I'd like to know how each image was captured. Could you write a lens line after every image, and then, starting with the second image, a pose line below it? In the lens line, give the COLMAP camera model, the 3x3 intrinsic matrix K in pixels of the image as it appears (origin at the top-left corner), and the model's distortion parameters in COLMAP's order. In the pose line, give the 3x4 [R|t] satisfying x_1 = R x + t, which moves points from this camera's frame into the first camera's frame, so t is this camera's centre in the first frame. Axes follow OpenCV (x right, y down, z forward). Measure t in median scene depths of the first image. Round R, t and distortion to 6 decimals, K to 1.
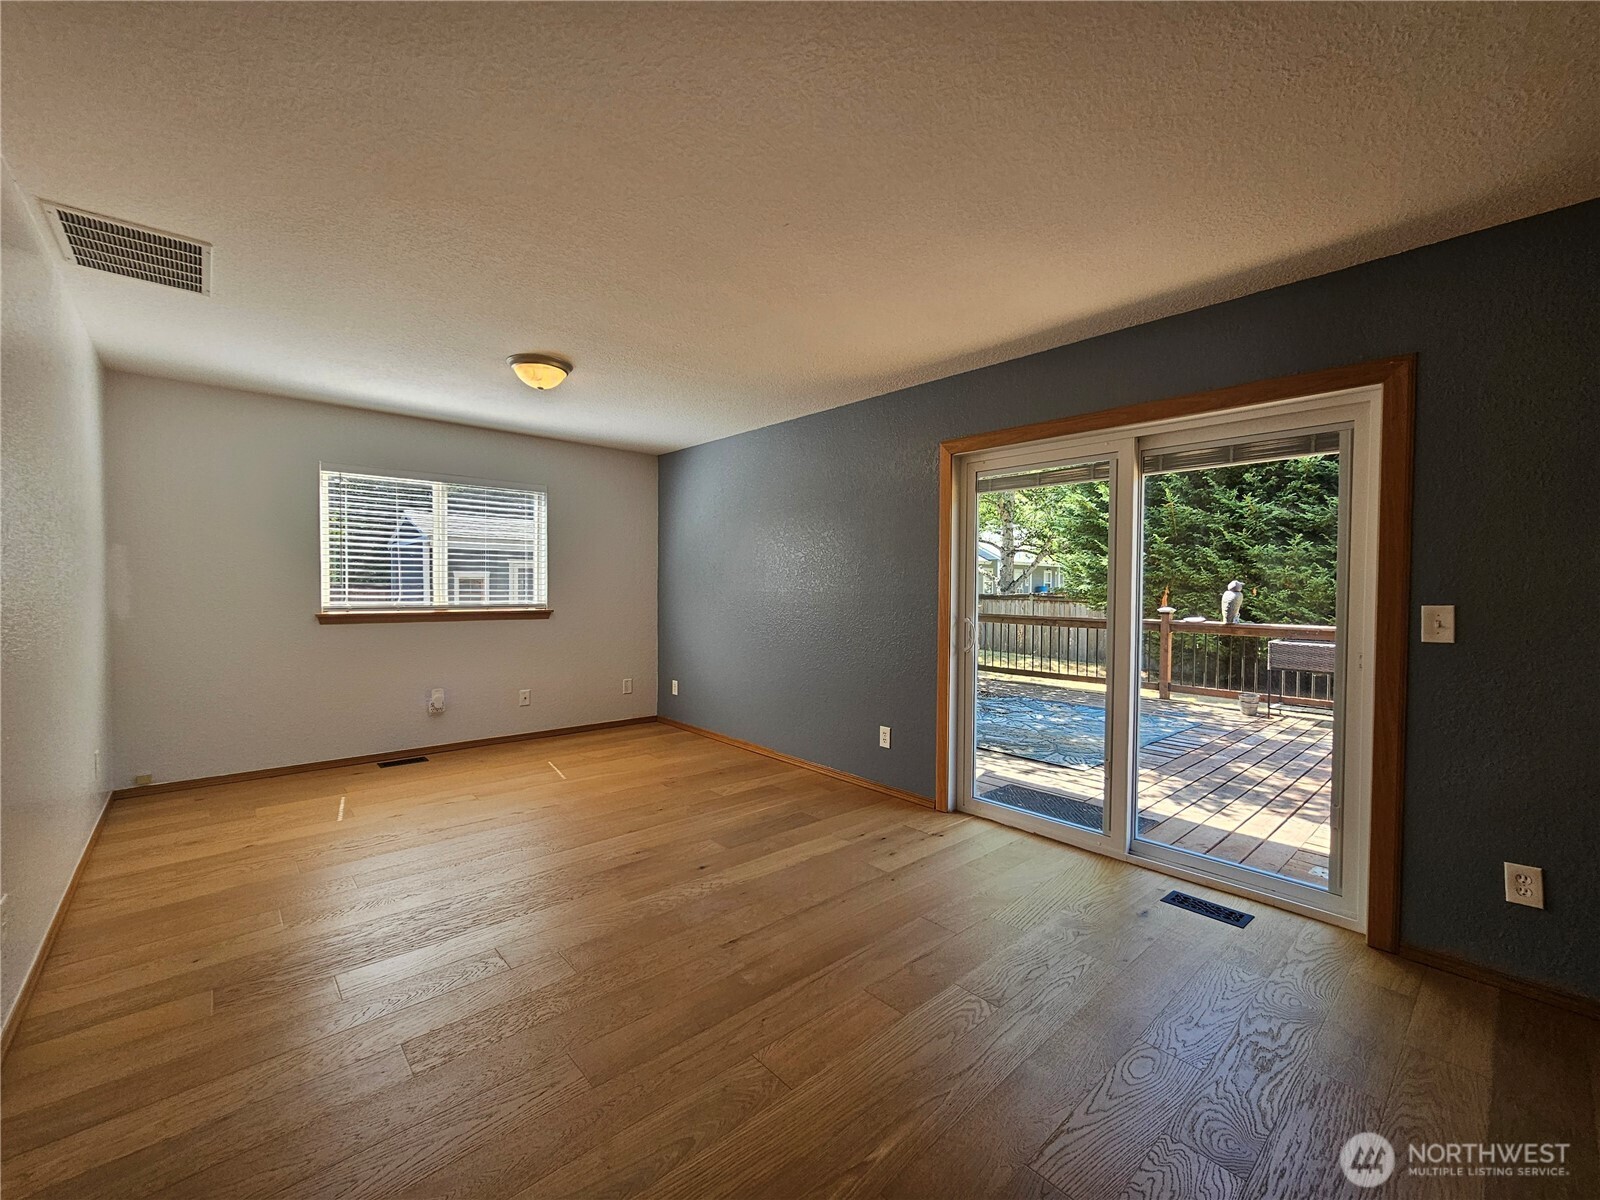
lens RADIAL K [[659.7, 0, 802.4], [0, 659.7, 605.5], [0, 0, 1]] dist [-0.003387, 0.000805]
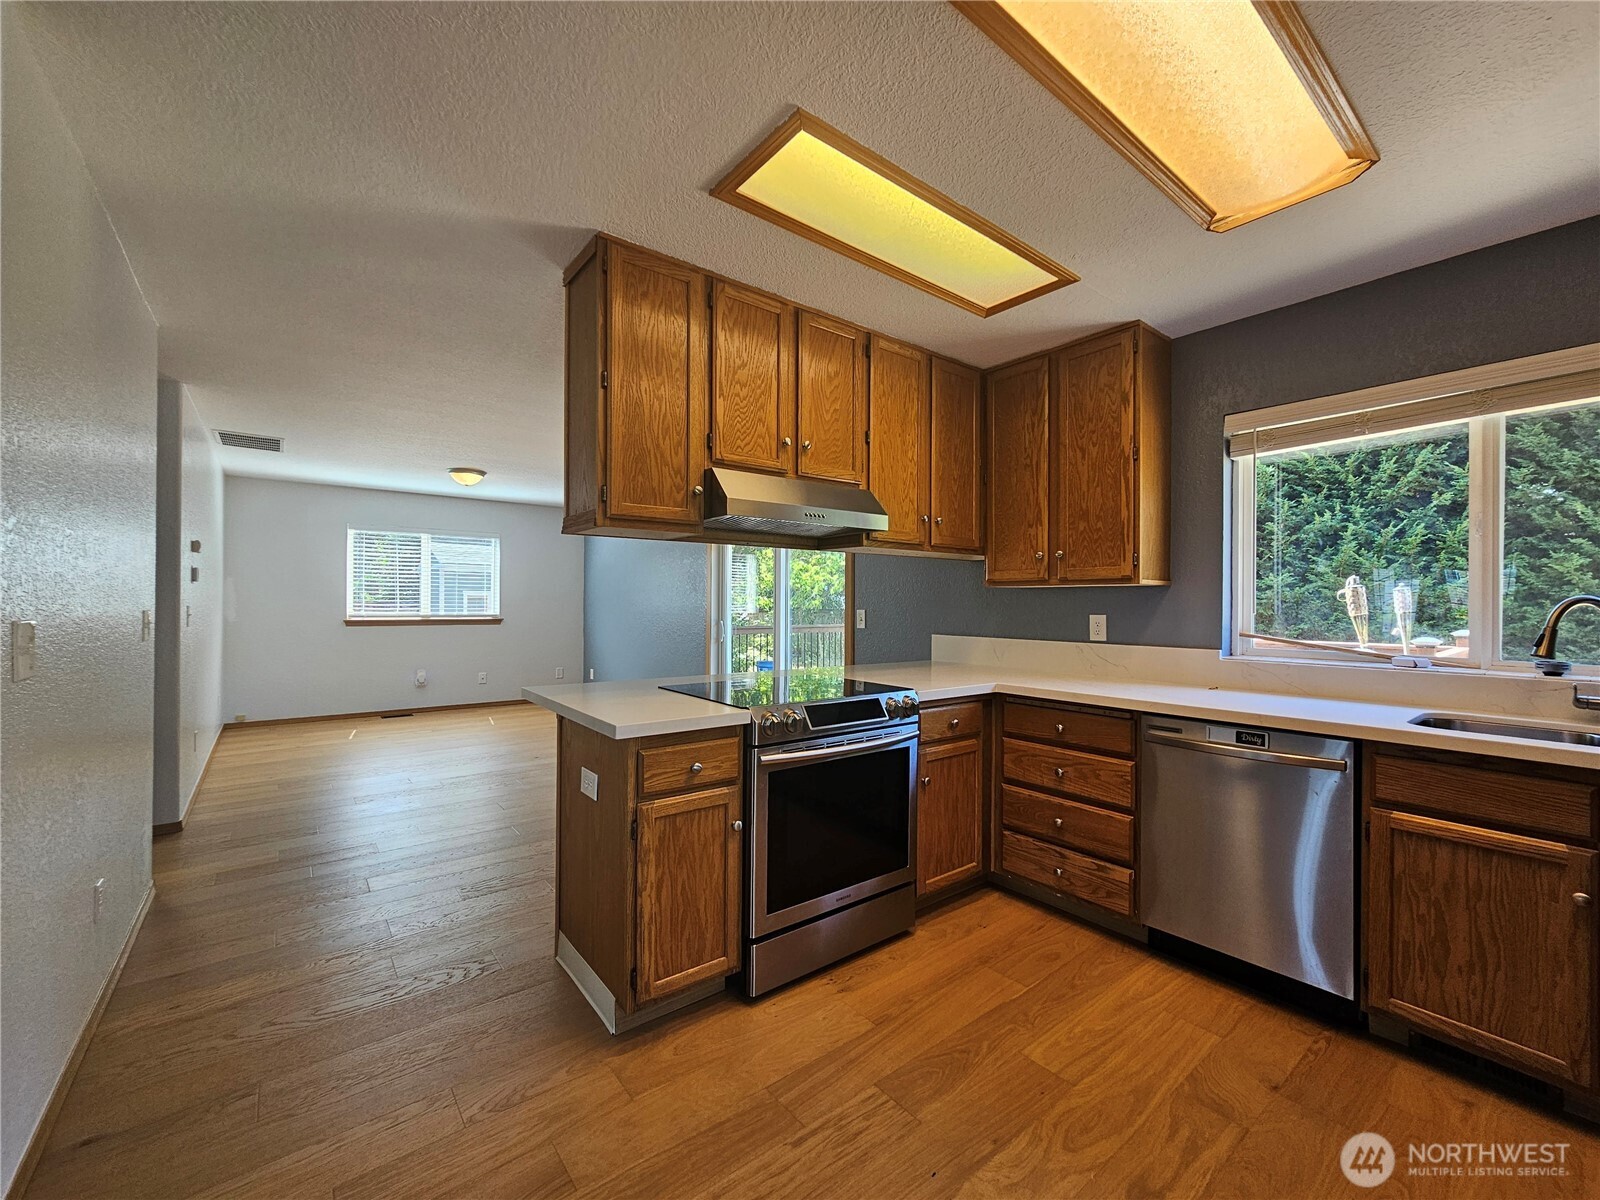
lens RADIAL K [[659.7, 0, 802.4], [0, 659.7, 605.5], [0, 0, 1]] dist [-0.003387, 0.000805]
pose [[0.998044, 0.000078, -0.062519, 0.452808], [-0.001688, 0.999668, -0.025703, 0.018009], [0.062496, 0.025758, 0.997713, -0.502224]]
